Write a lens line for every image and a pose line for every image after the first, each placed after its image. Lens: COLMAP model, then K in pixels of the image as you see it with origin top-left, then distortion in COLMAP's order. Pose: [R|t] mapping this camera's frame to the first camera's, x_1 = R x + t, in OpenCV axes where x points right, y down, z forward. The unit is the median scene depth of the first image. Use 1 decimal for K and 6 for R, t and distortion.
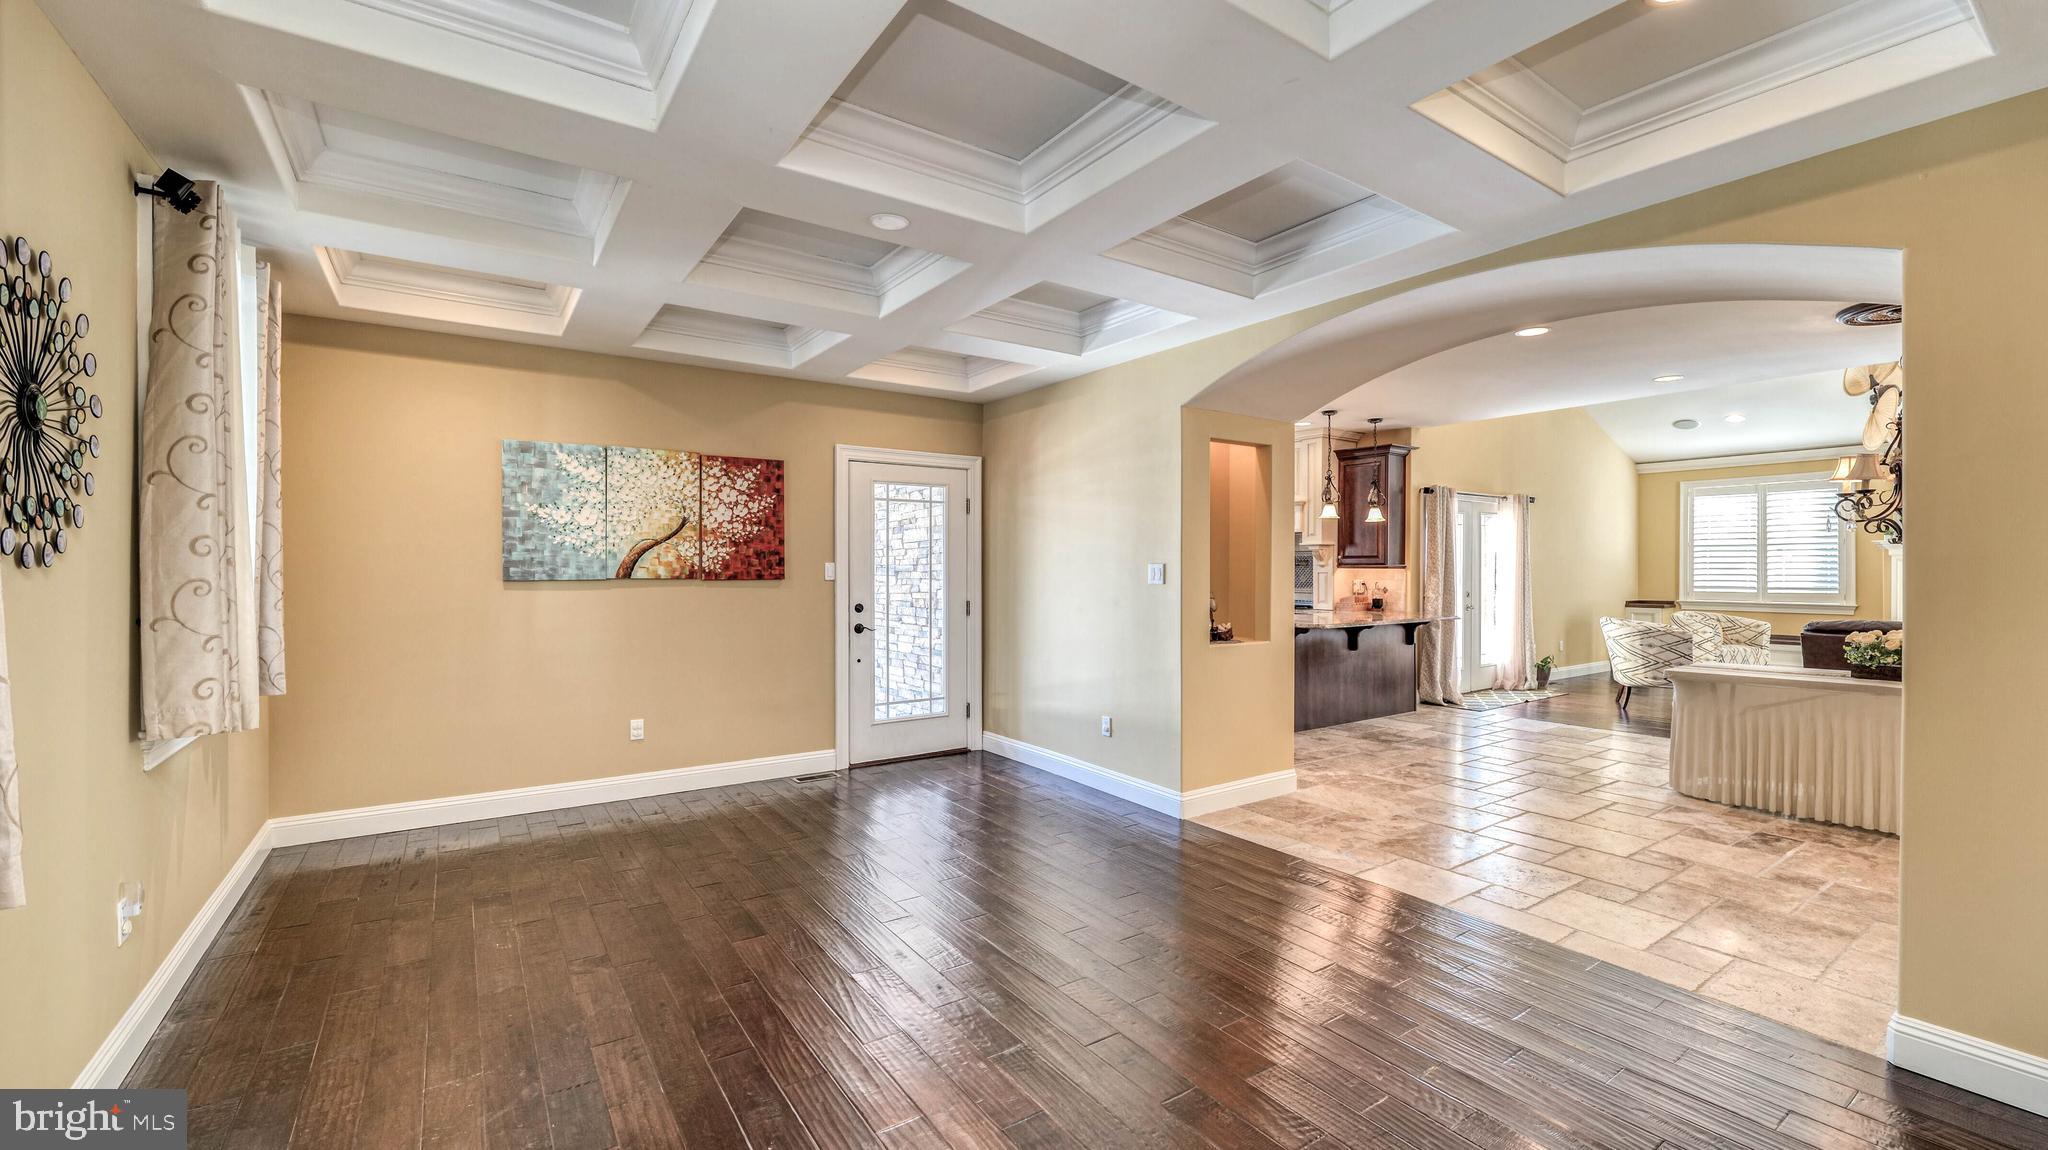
lens RADIAL K [[829.2, 0, 1014.3], [0, 829.2, 572.1], [0, 0, 1]] dist [-0.014625, 0.000863]
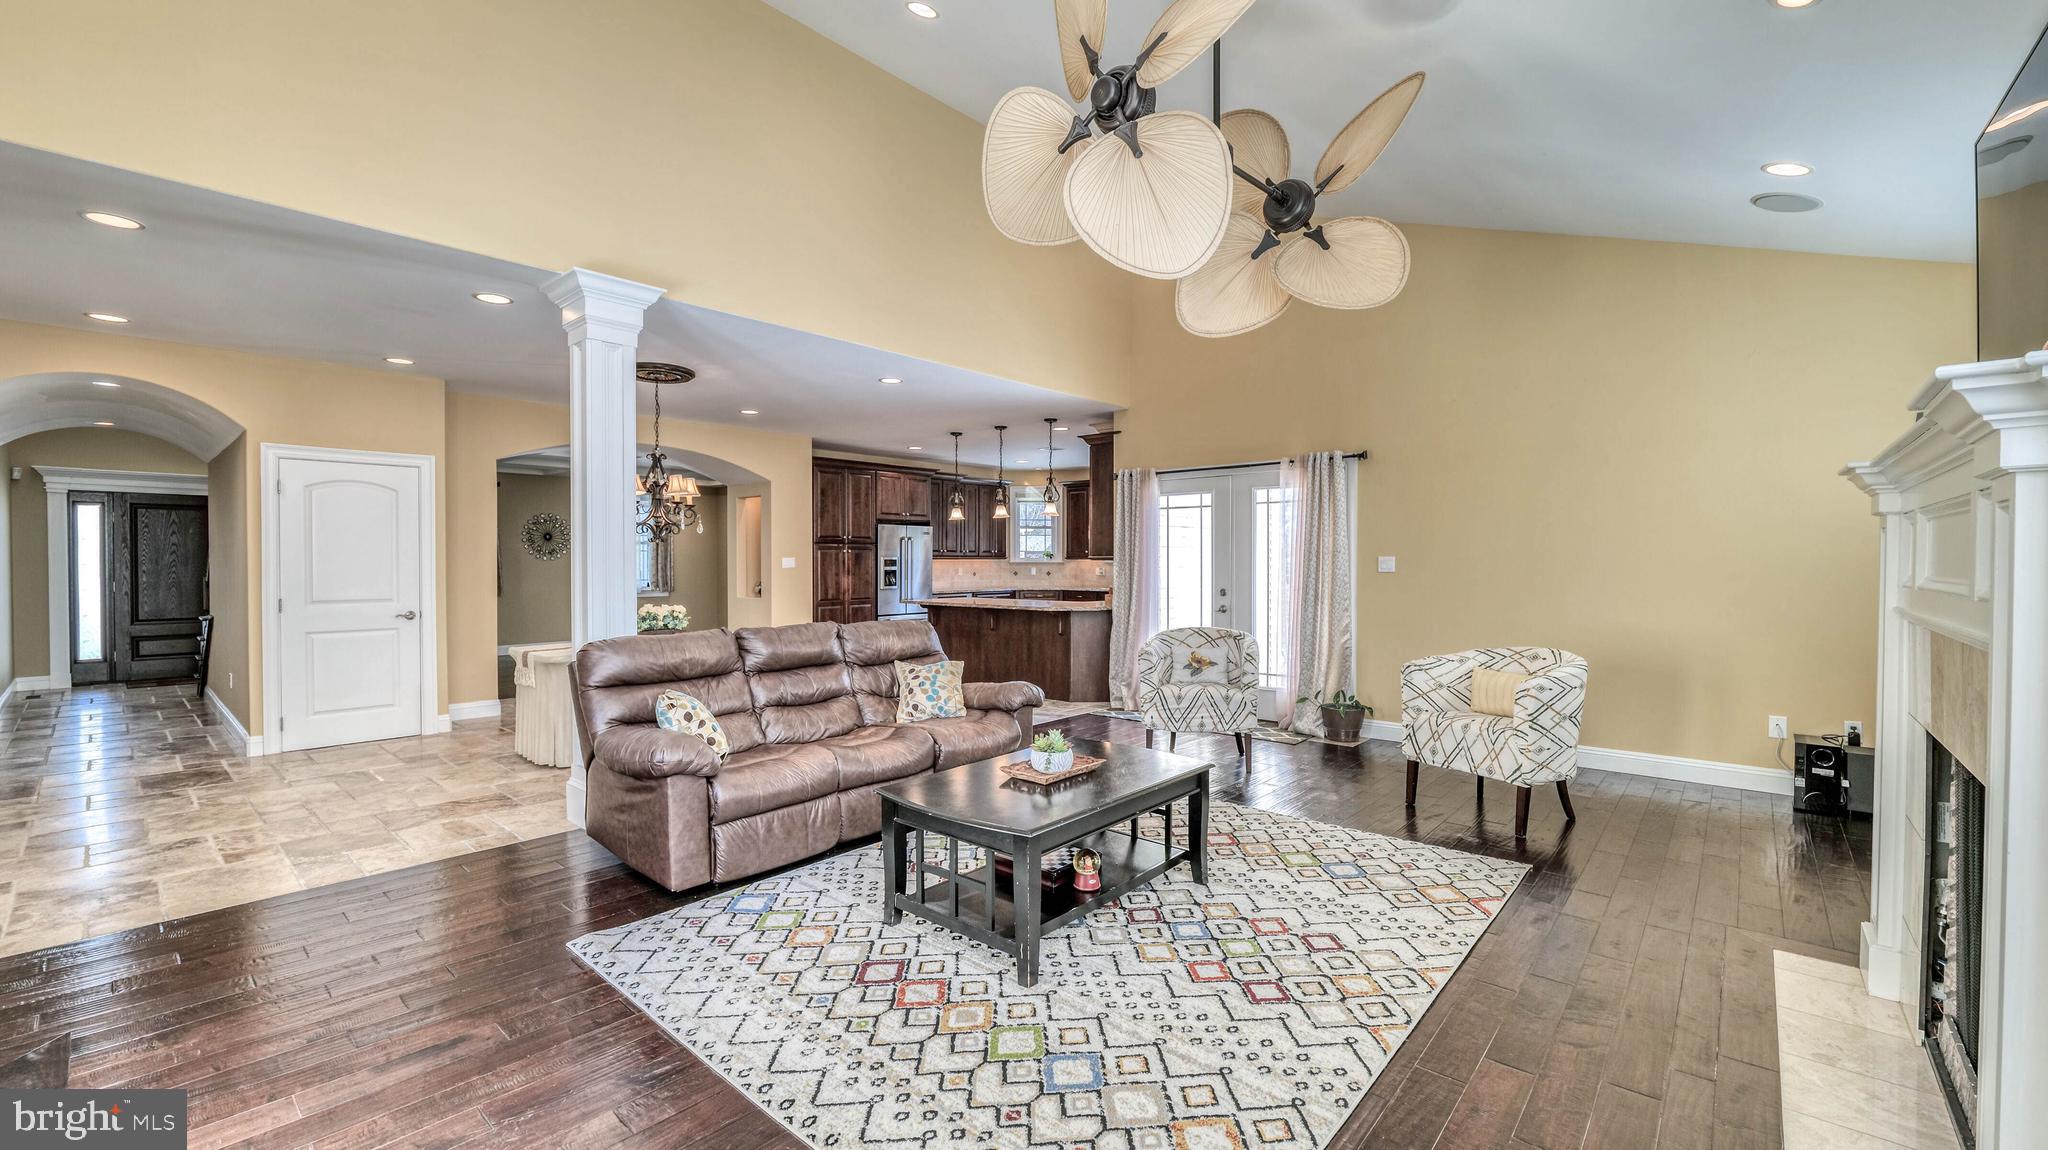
lens RADIAL K [[829.2, 0, 1014.3], [0, 829.2, 572.1], [0, 0, 1]] dist [-0.014625, 0.000863]
pose [[0.245938, 0.013422, -0.969193, 2.173522], [-0.004531, 0.999909, 0.012698, -0.003559], [0.969275, 0.001268, 0.245977, 1.034921]]
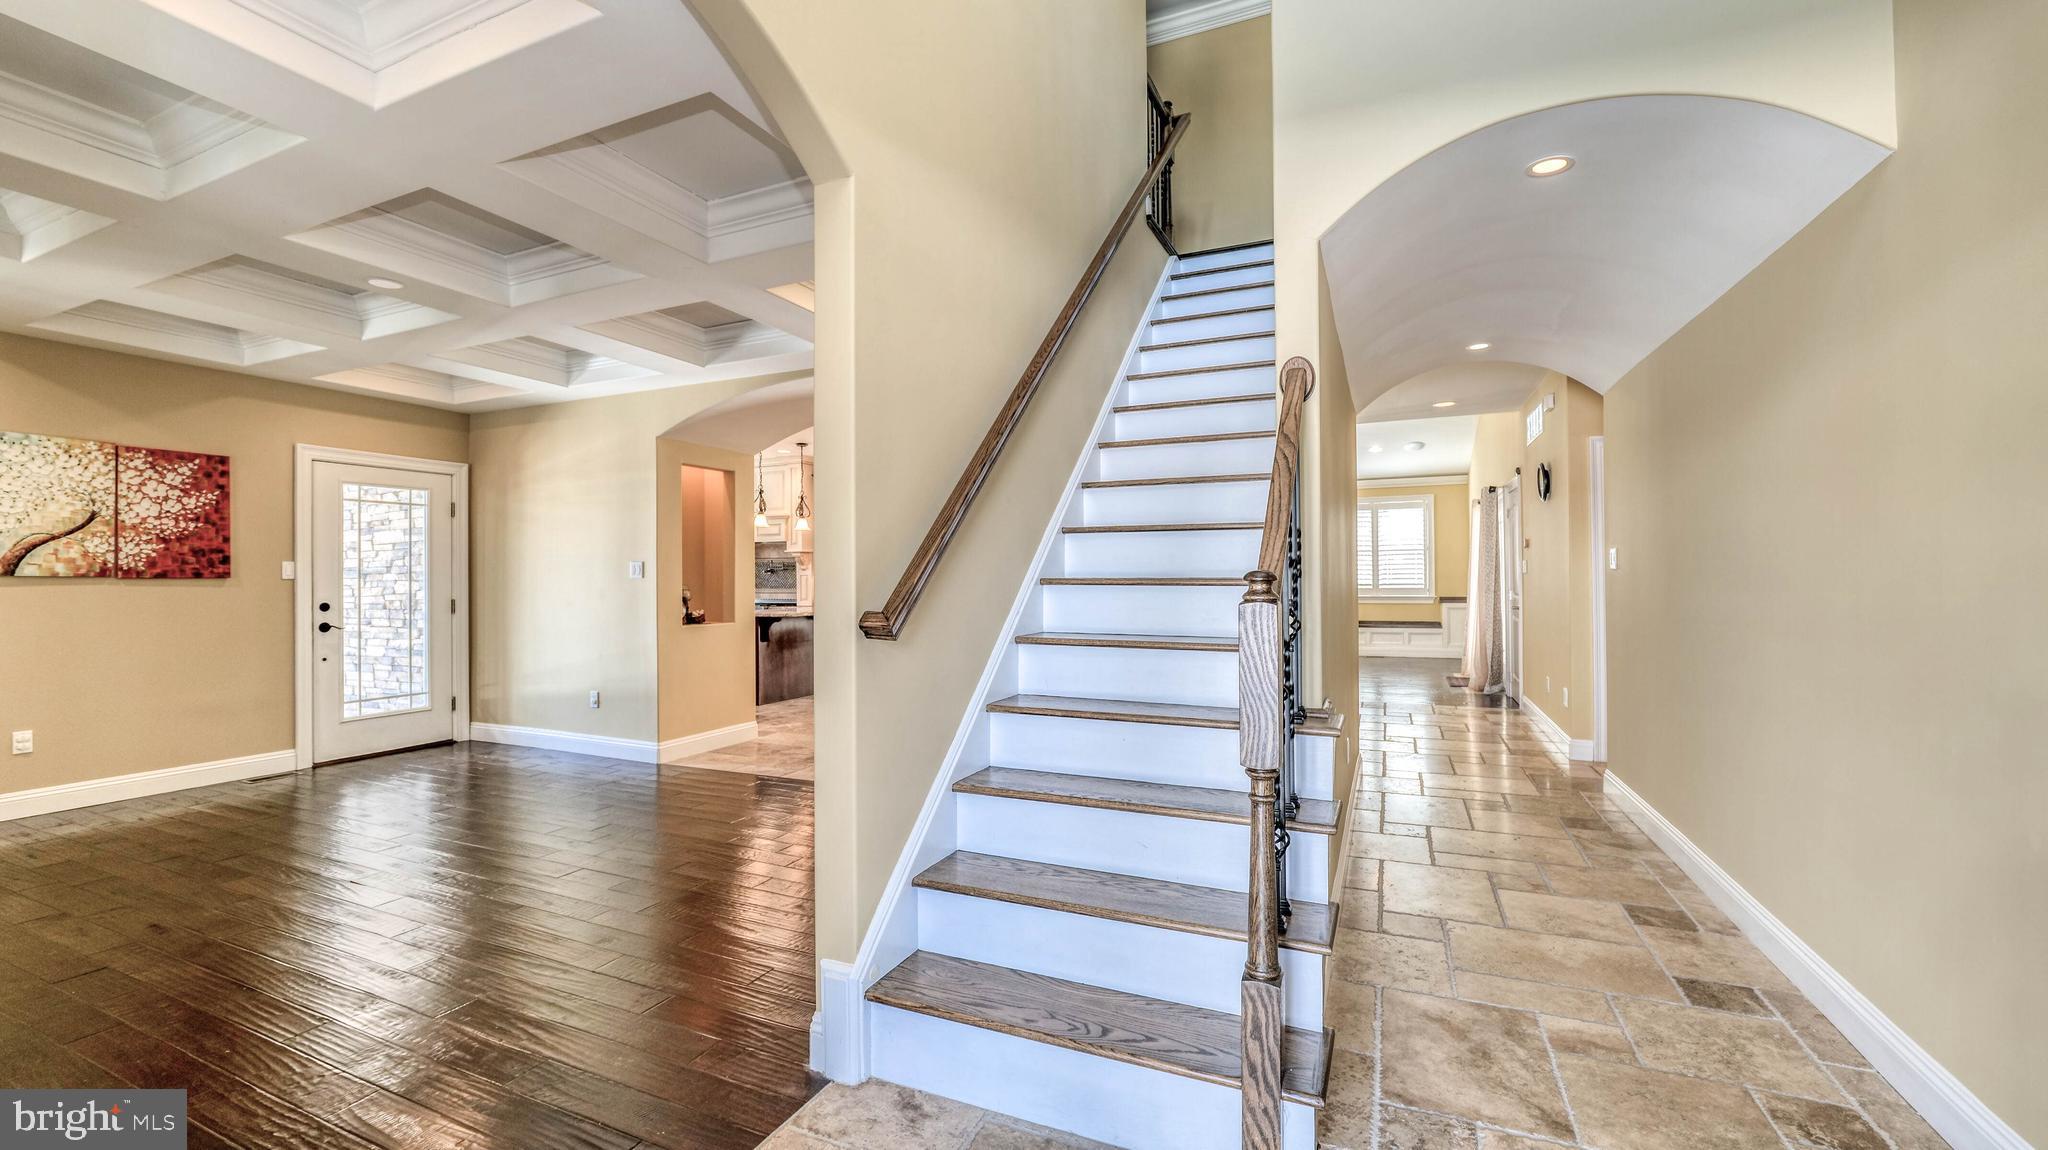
lens RADIAL K [[829.2, 0, 1014.3], [0, 829.2, 572.1], [0, 0, 1]] dist [-0.014625, 0.000863]
pose [[0.852947, -0.002333, 0.521992, 0.007197], [0.010460, 0.999866, -0.012622, 0.024154], [-0.521892, 0.016226, 0.852857, -0.312473]]
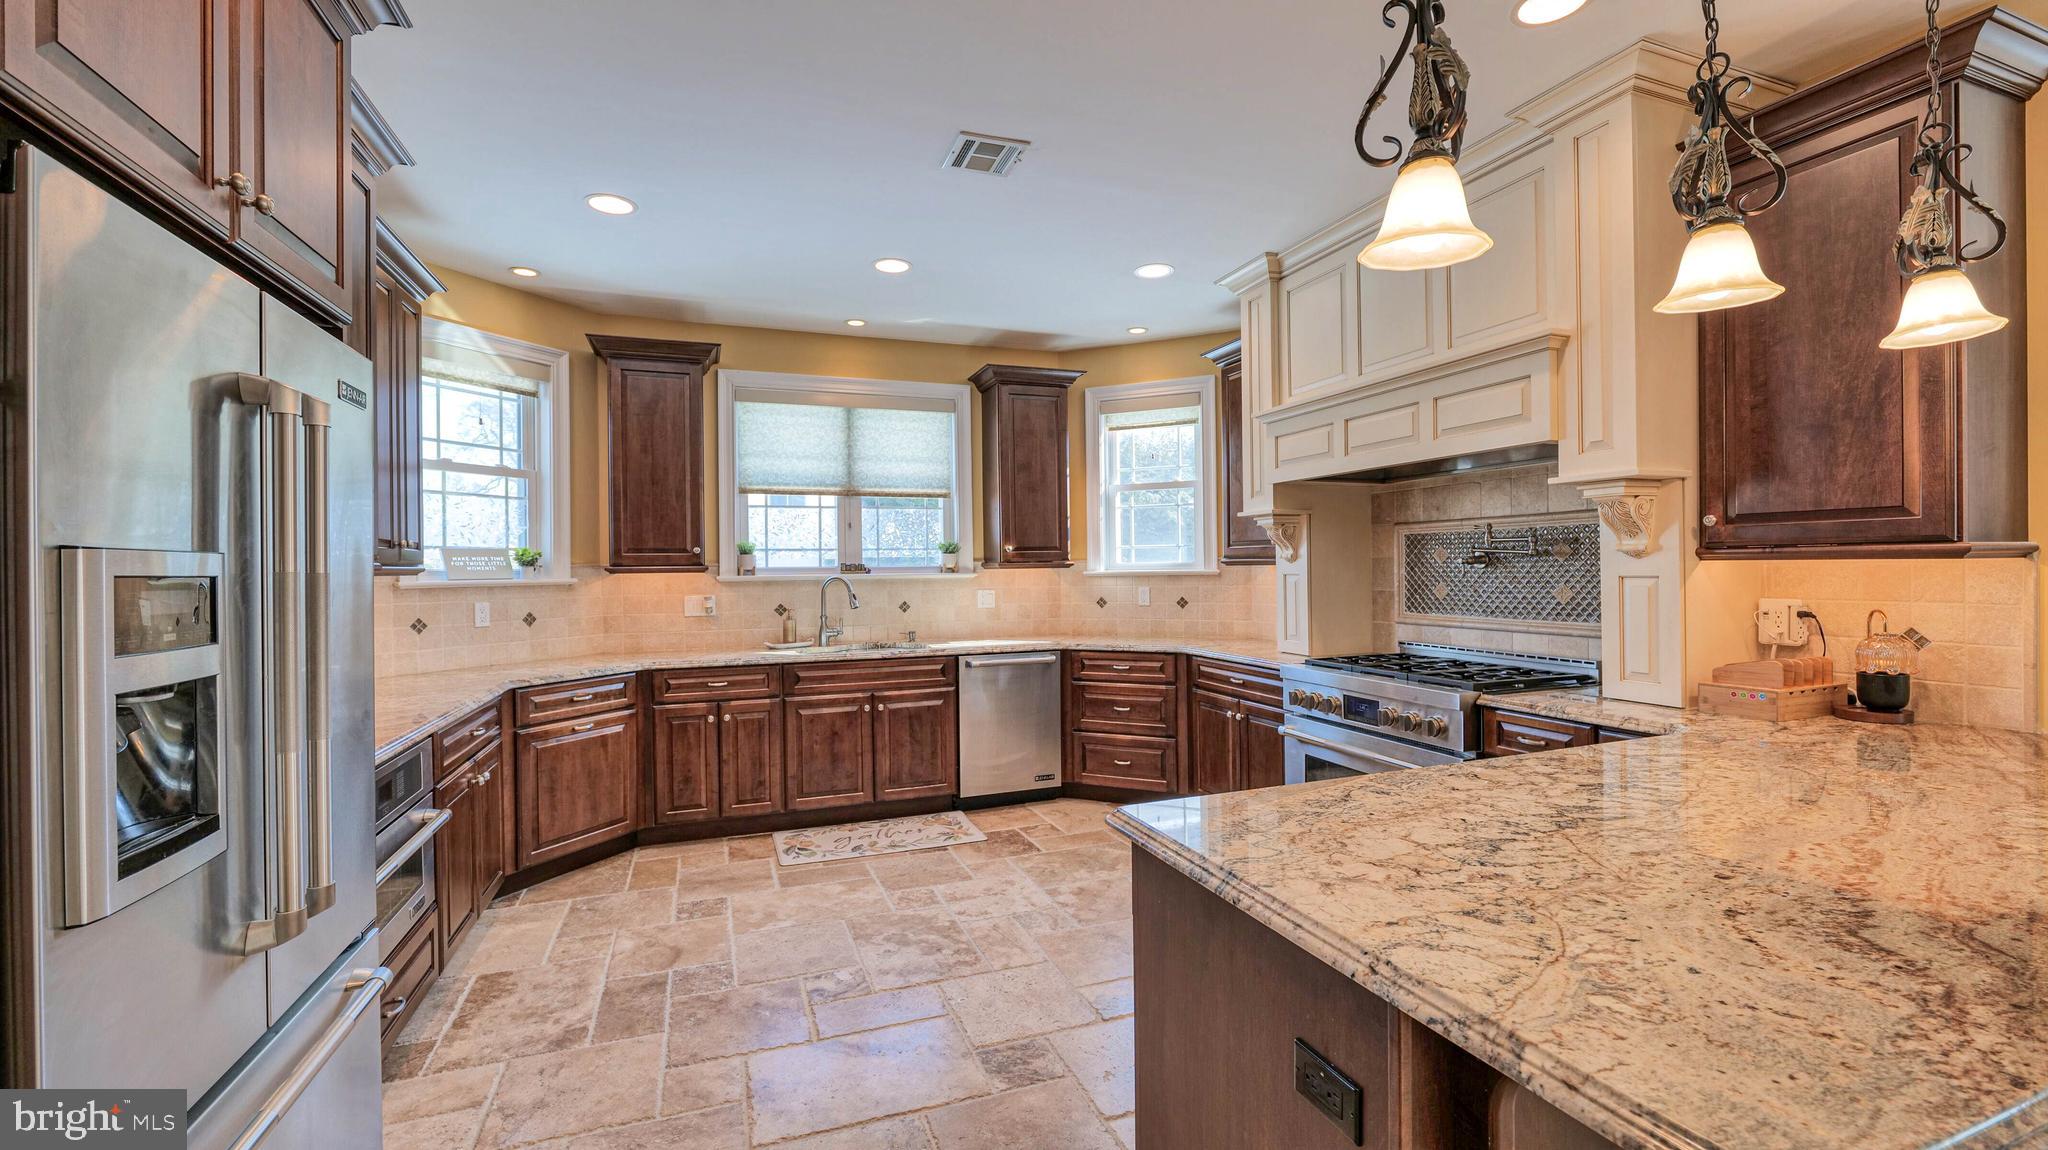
lens RADIAL K [[829.2, 0, 1014.3], [0, 829.2, 572.1], [0, 0, 1]] dist [-0.014625, 0.000863]
pose [[0.970907, -0.012995, -0.239103, 0.376800], [0.012989, 0.999914, -0.001601, -0.005085], [0.239103, -0.001551, 0.970993, 1.101006]]
